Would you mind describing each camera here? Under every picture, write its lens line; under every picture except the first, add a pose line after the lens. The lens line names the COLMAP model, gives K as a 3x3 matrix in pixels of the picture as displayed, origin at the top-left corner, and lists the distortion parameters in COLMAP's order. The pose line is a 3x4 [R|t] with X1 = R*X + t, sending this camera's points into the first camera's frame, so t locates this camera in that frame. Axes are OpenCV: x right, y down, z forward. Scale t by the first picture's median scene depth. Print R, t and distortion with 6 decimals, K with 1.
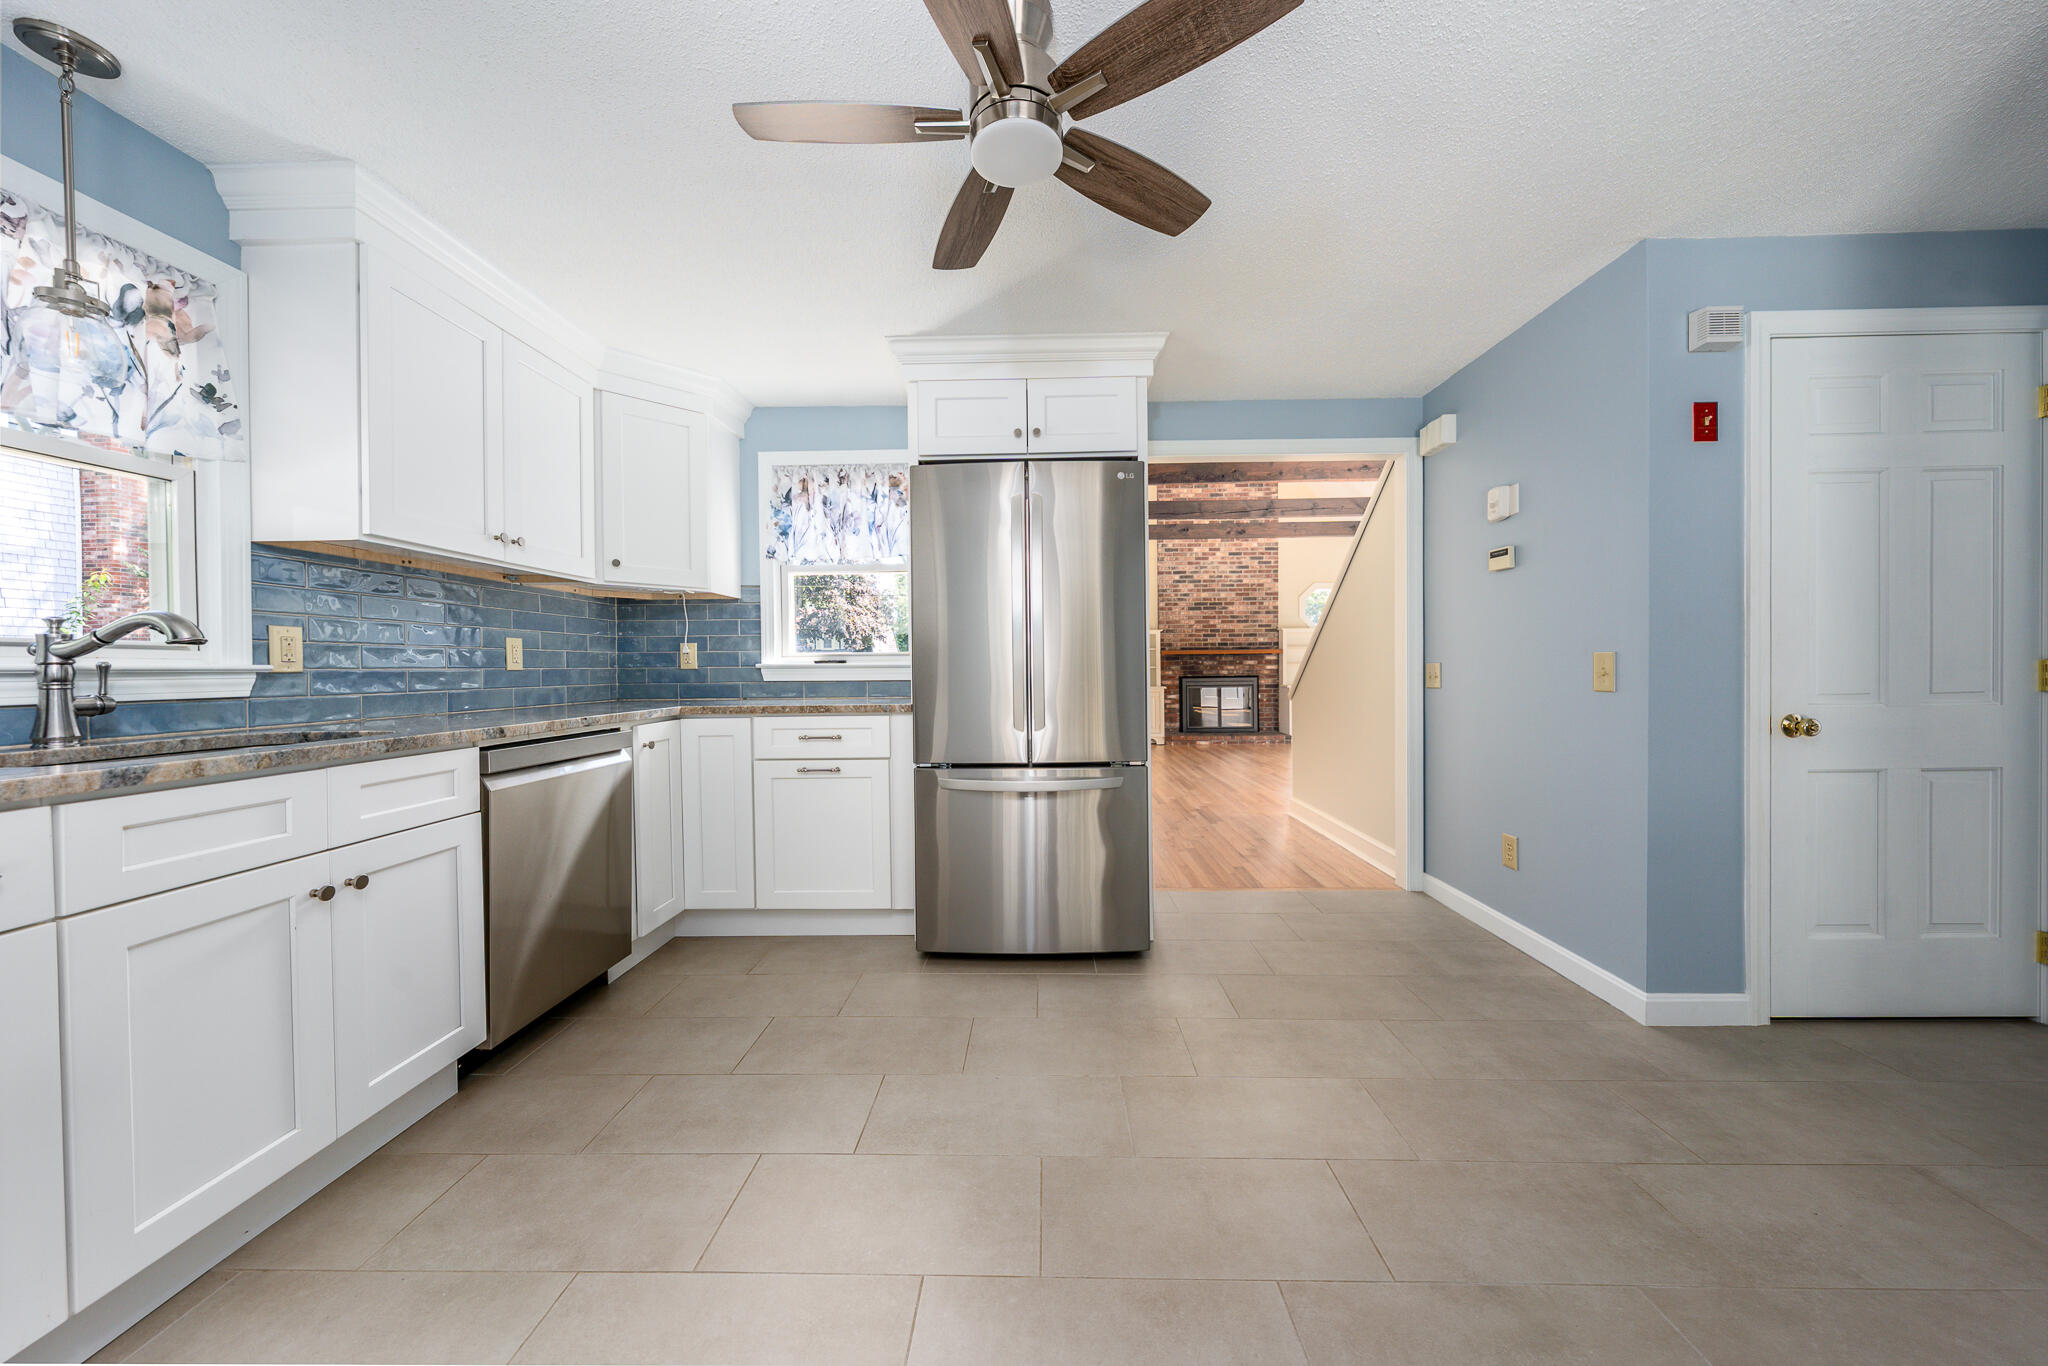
lens RADIAL K [[716.5, 0, 1020.2], [0, 716.5, 674.4], [0, 0, 1]] dist [-0.001250, 0.000337]
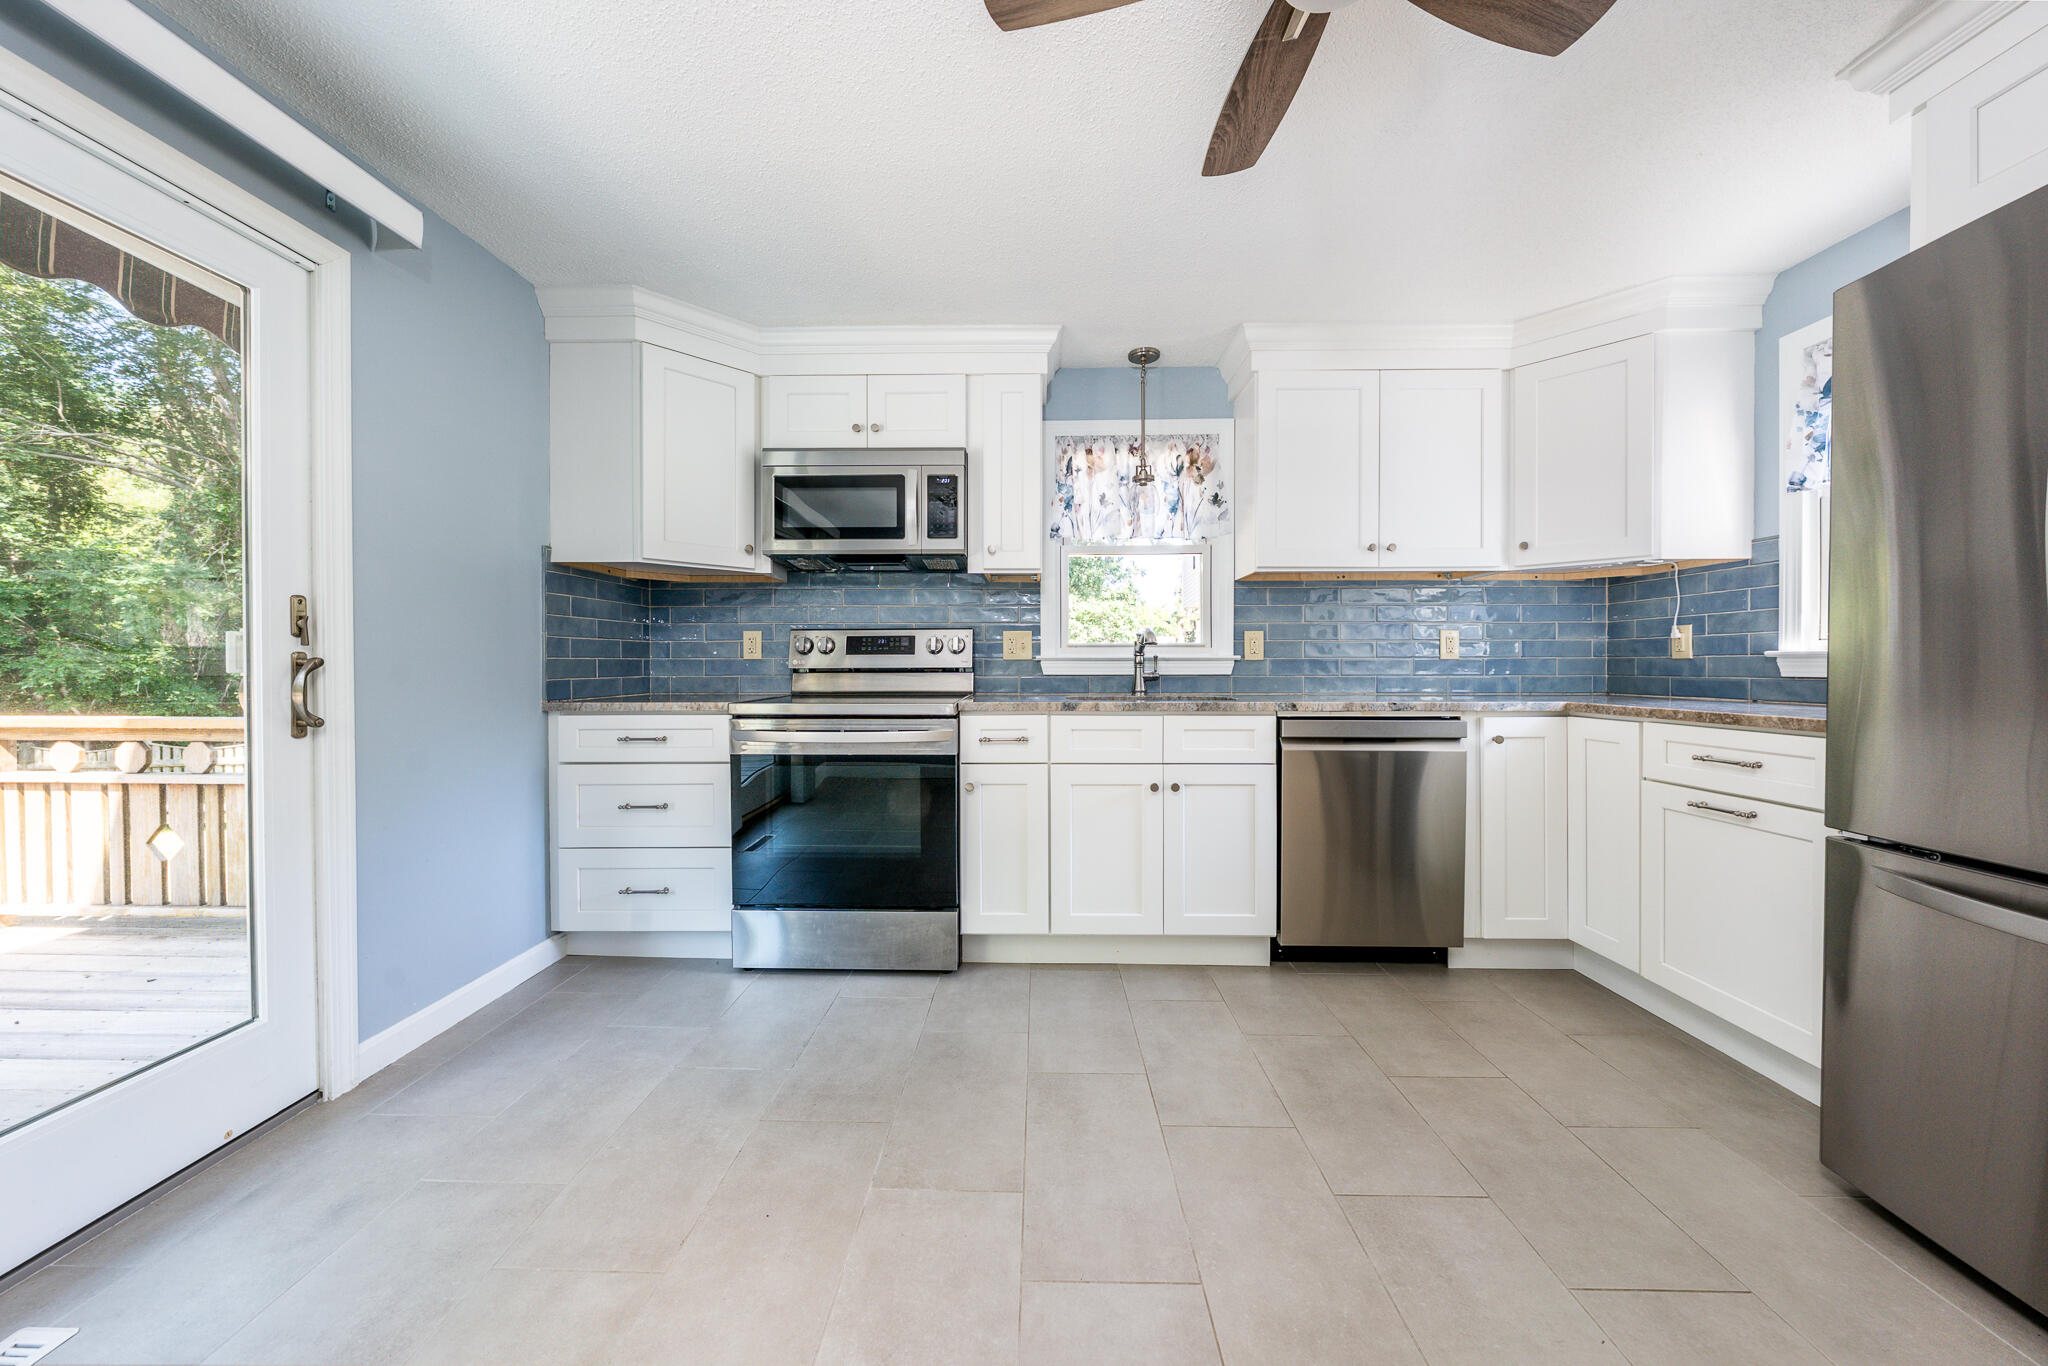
lens RADIAL K [[700.6, 0, 1019.5], [0, 700.6, 671.1], [0, 0, 1]] dist [-0.000766, -0.000083]
pose [[-0.000884, 0.017059, -0.999854, 0.406526], [-0.009276, 0.999811, 0.017067, -0.000483], [0.999957, 0.009290, -0.000725, 0.381968]]
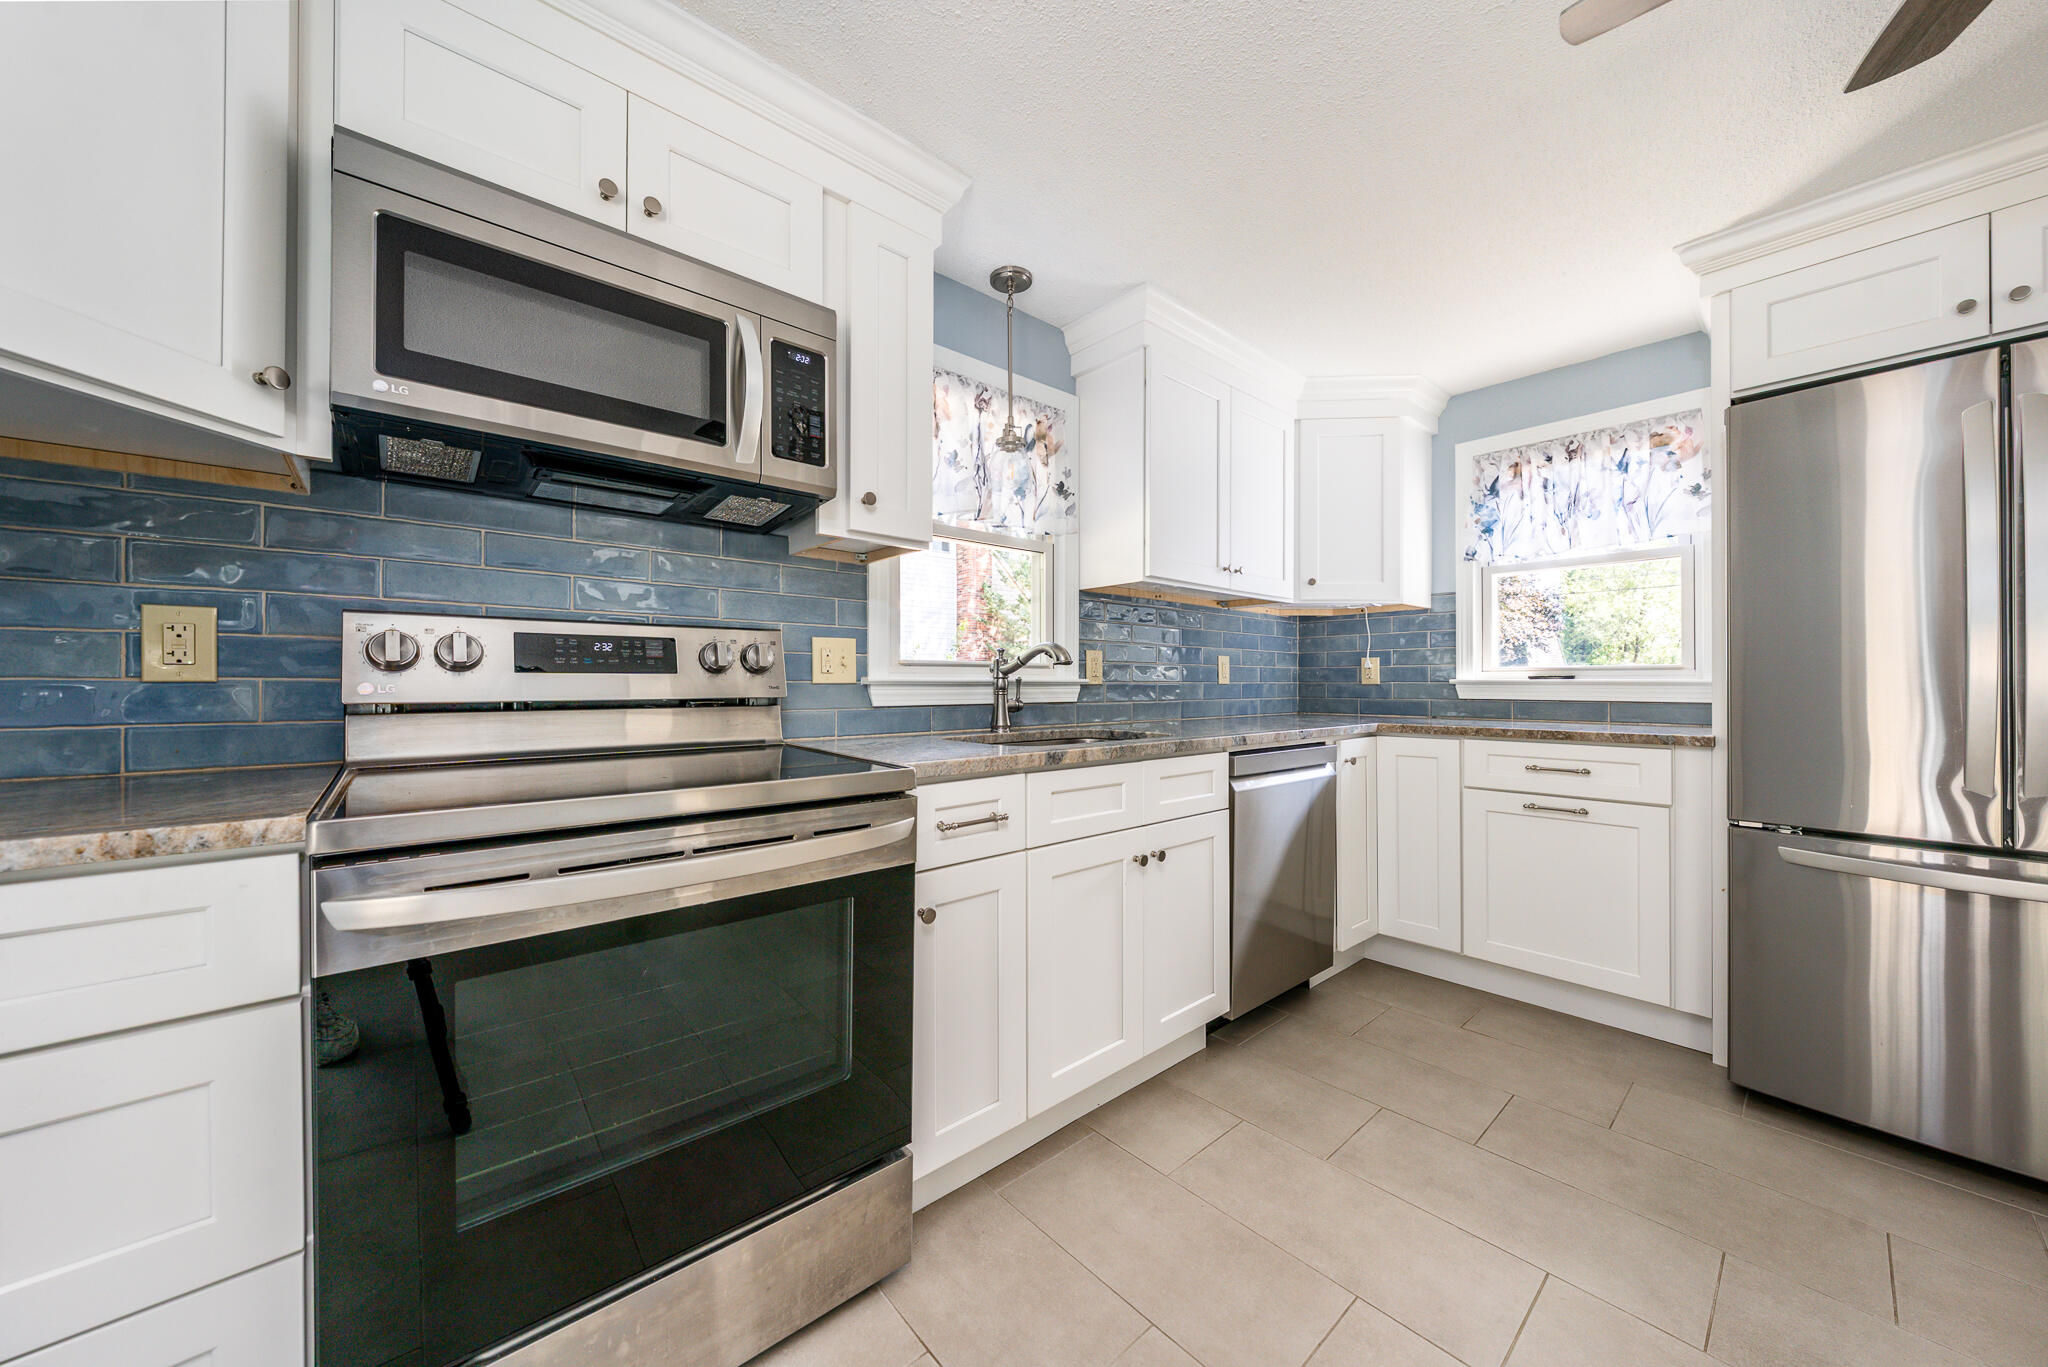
lens RADIAL K [[701.1, 0, 1011.6], [0, 701.1, 683.0], [0, 0, 1]] dist [-0.001031, -0.000117]
pose [[0.676113, 0.008982, -0.736743, -0.122060], [-0.014187, 0.999899, -0.000829, -0.002113], [0.736661, 0.011013, 0.676172, -0.007396]]
